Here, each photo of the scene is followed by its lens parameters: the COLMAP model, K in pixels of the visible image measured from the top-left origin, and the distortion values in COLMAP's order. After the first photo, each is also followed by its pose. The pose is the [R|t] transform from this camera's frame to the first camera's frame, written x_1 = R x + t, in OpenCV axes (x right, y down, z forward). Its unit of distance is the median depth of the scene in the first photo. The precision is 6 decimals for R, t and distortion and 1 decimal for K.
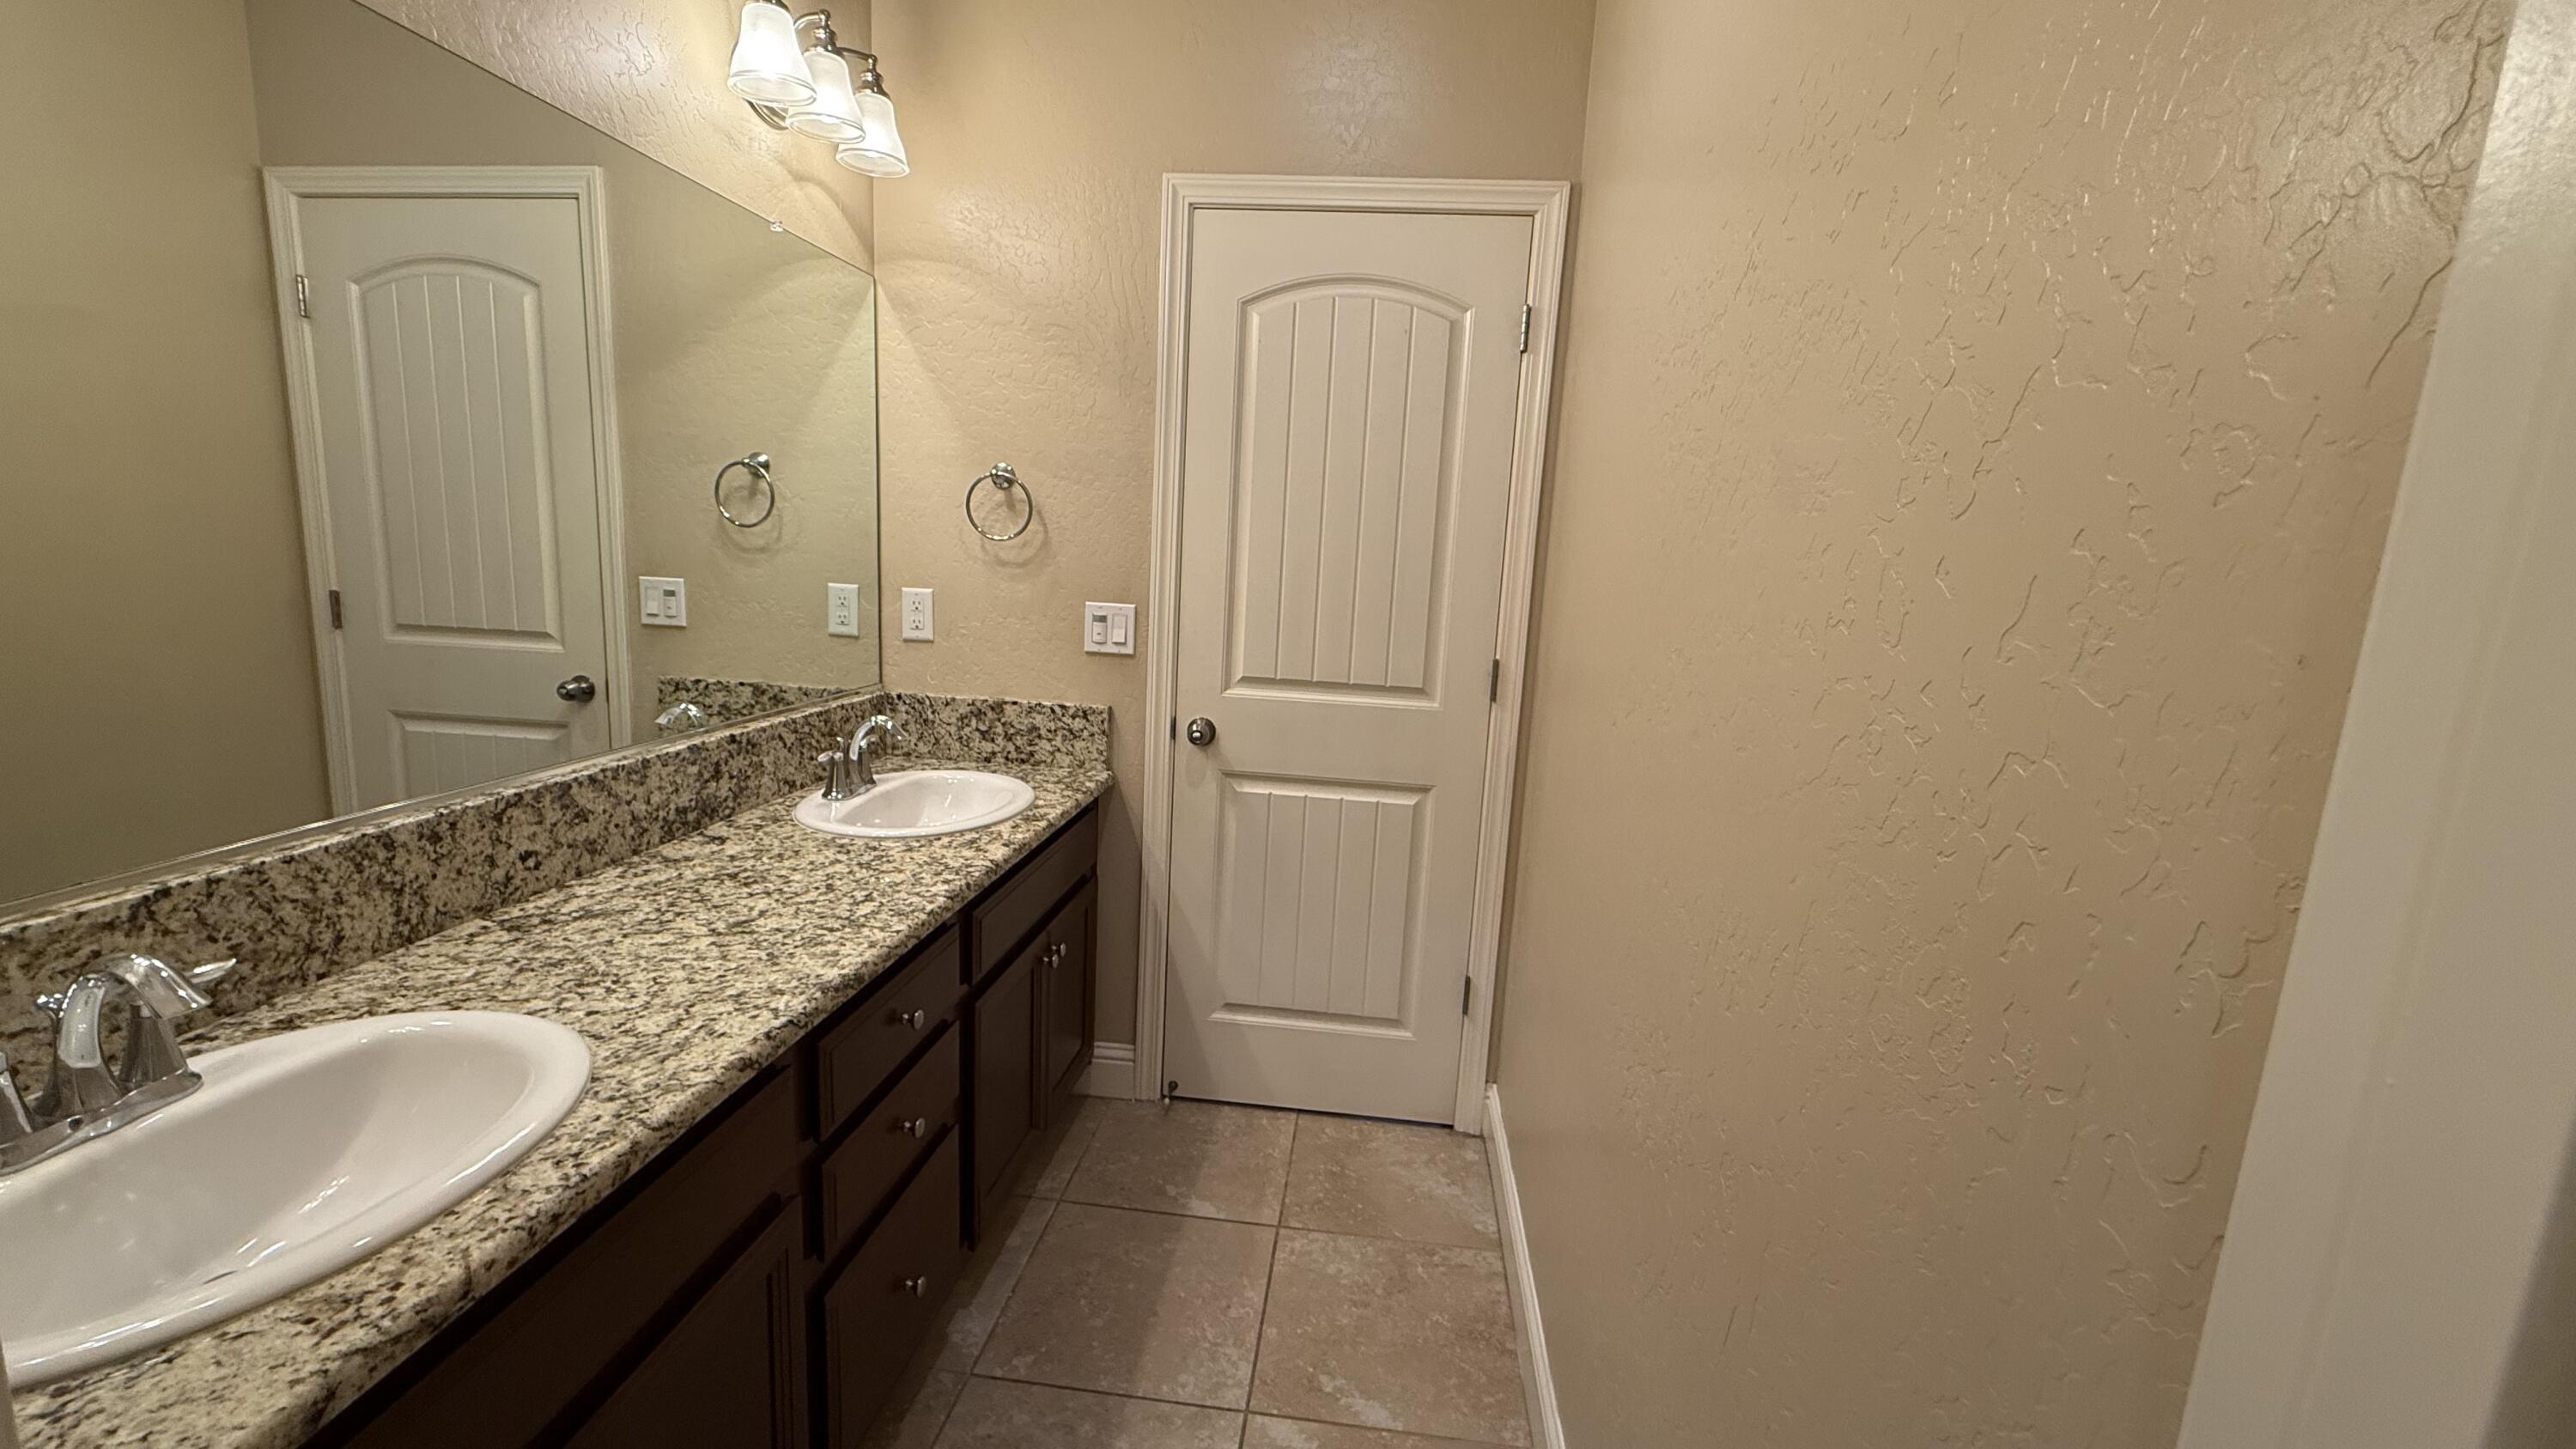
lens RADIAL K [[1025.3, 0, 1281.7], [0, 1025.3, 725.1], [0, 0, 1]] dist [0.000046, 0.000227]
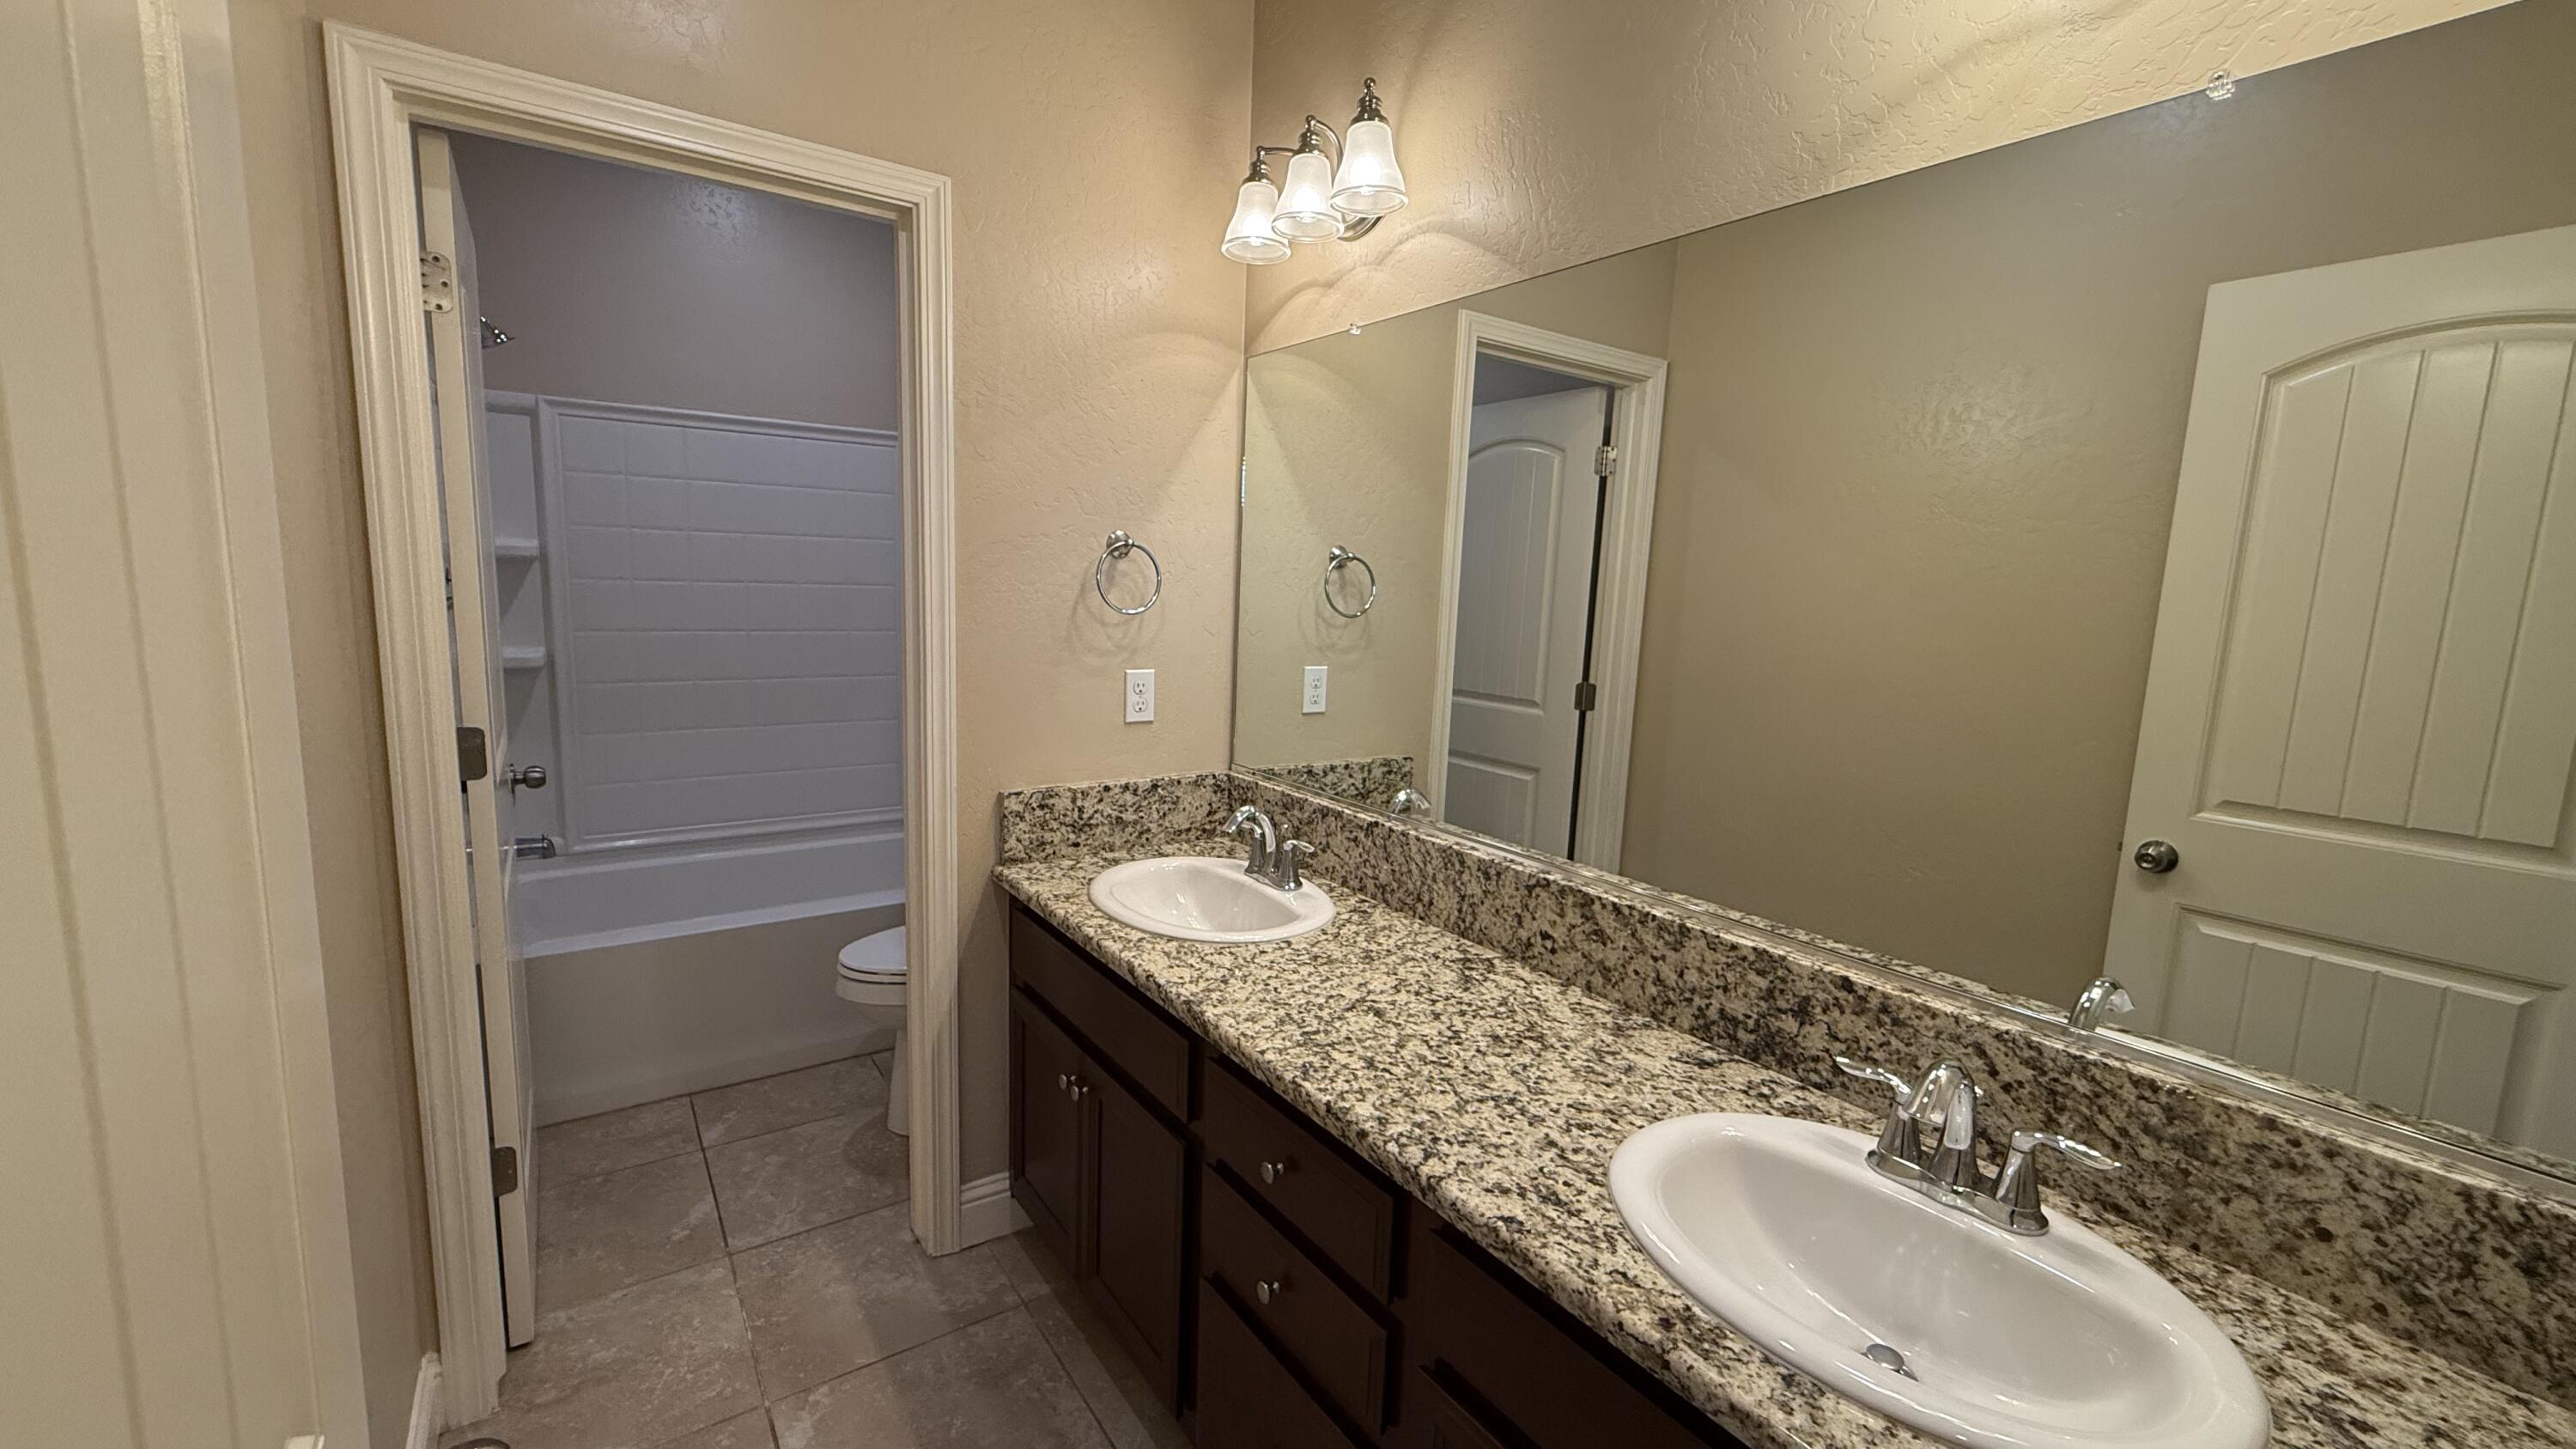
lens RADIAL K [[1025.3, 0, 1281.7], [0, 1025.3, 725.1], [0, 0, 1]] dist [0.000046, 0.000227]
pose [[-0.748141, 0.014583, -0.663380, 0.228063], [-0.187587, 0.954326, 0.232534, -0.299007], [0.636472, 0.298410, -0.711235, 1.524607]]
